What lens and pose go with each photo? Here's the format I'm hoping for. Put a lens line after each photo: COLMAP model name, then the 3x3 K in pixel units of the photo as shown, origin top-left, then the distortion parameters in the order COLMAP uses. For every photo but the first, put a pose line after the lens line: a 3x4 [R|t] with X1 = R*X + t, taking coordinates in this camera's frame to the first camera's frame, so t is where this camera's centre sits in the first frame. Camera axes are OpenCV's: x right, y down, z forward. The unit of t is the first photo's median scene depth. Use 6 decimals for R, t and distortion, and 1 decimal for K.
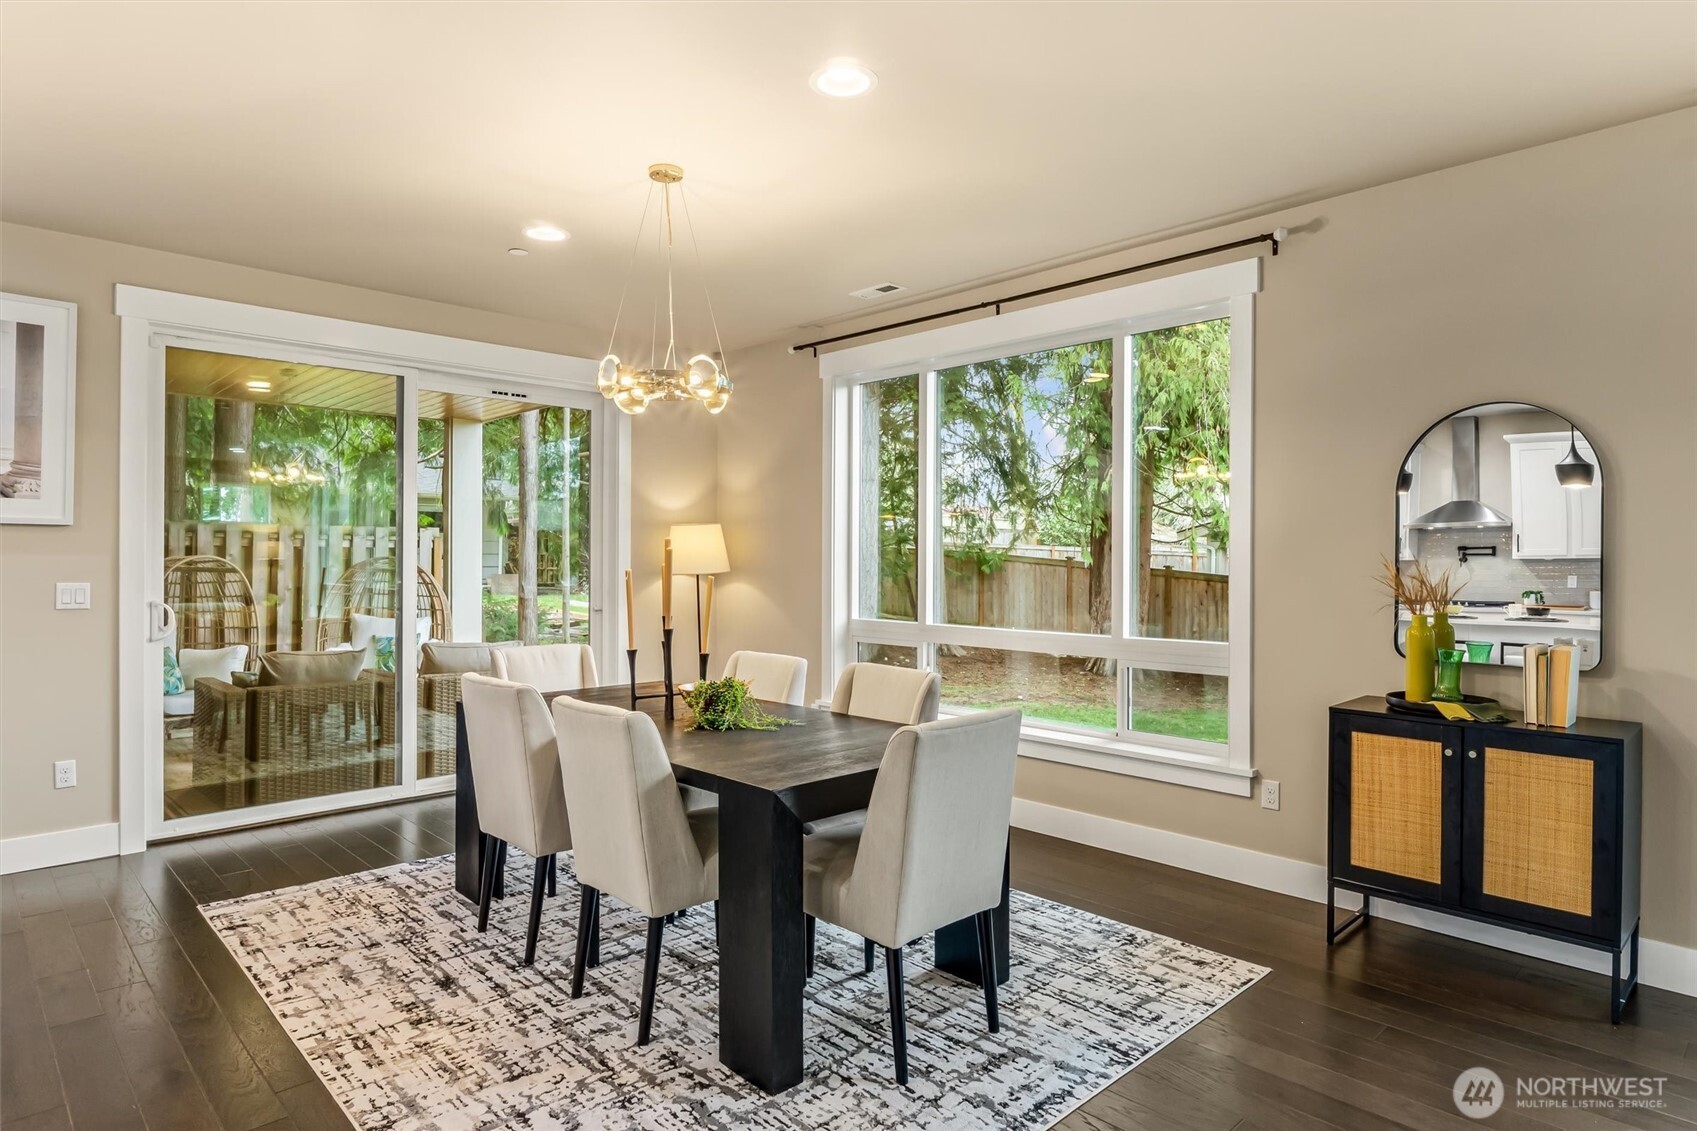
lens RADIAL K [[953.1, 0, 848.5], [0, 953.1, 565.5], [0, 0, 1]] dist [-0.004500, -0.000509]
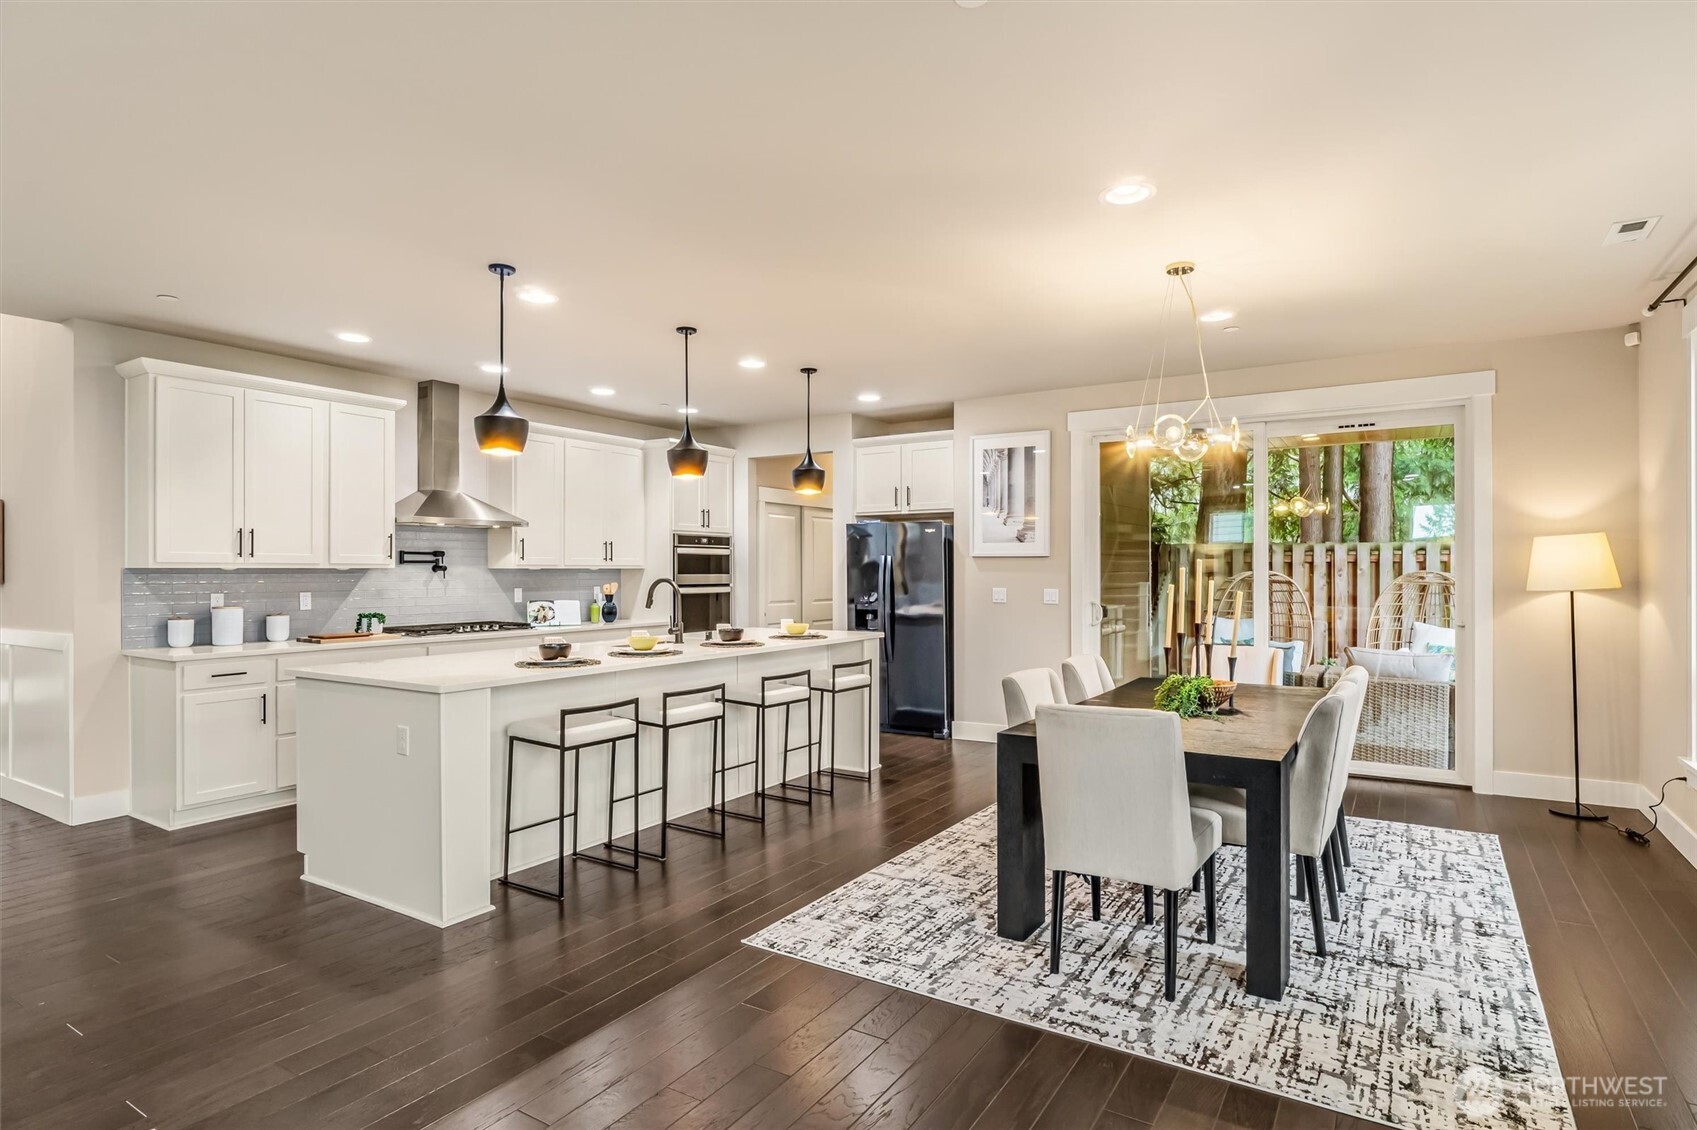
lens RADIAL K [[896.3, 0, 848.5], [0, 896.3, 565.0], [0, 0, 1]] dist [-0.015008, -0.000180]
pose [[0.232998, -0.011252, -0.972412, 1.085223], [-0.001084, 0.999929, -0.011830, -0.008673], [0.972477, 0.003811, 0.232969, 0.385974]]
